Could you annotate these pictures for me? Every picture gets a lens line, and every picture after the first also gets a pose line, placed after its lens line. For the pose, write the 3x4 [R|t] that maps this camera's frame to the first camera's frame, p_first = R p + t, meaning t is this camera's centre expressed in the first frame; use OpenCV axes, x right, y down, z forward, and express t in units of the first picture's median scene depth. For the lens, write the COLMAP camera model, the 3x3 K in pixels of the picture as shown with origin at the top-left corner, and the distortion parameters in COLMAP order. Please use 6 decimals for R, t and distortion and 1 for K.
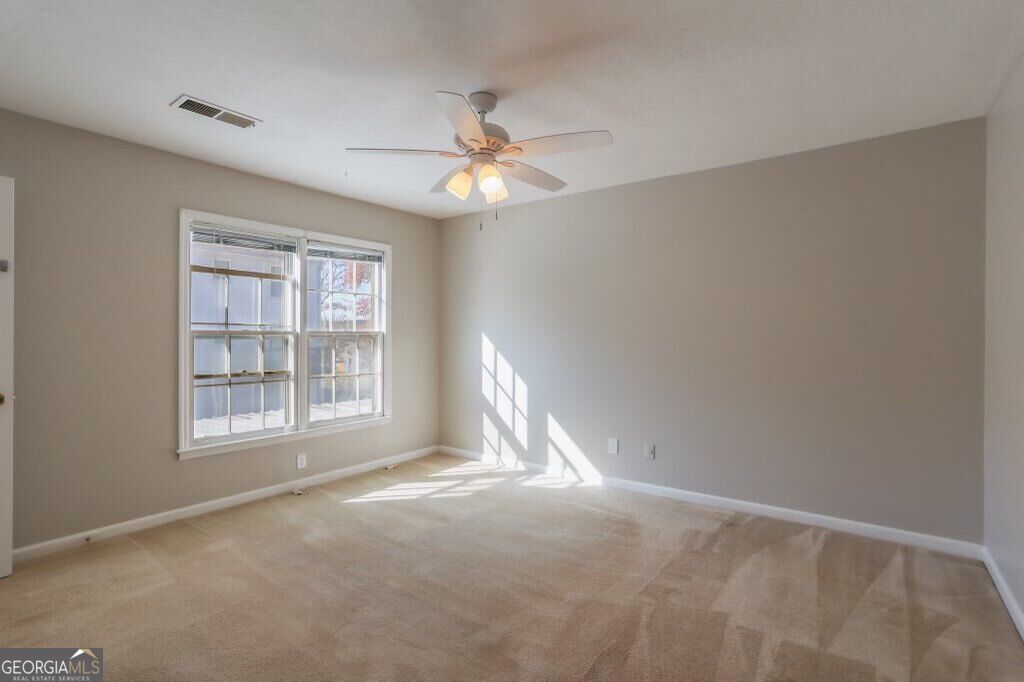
lens RADIAL K [[499.9, 0, 512.0], [0, 499.9, 336.7], [0, 0, 1]] dist [-0.059086, 0.034265]
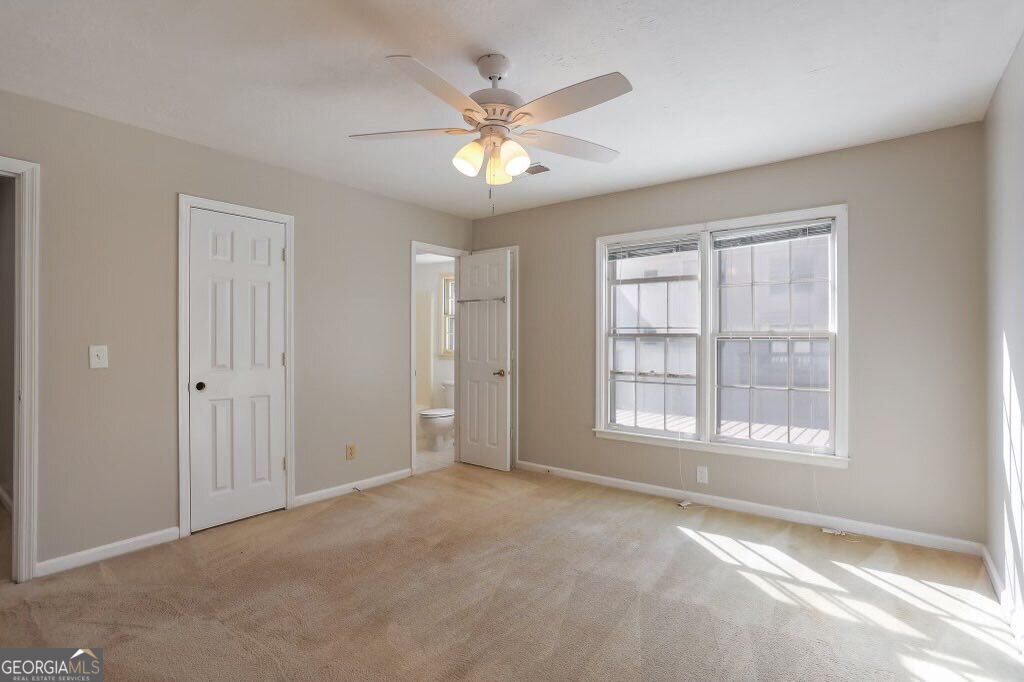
lens RADIAL K [[499.9, 0, 512.0], [0, 499.9, 336.7], [0, 0, 1]] dist [-0.059086, 0.034265]
pose [[-0.020066, -0.003088, -0.999794, 0.485741], [-0.003567, 0.999989, -0.003017, -0.001003], [0.999792, 0.003505, -0.020077, 0.641495]]
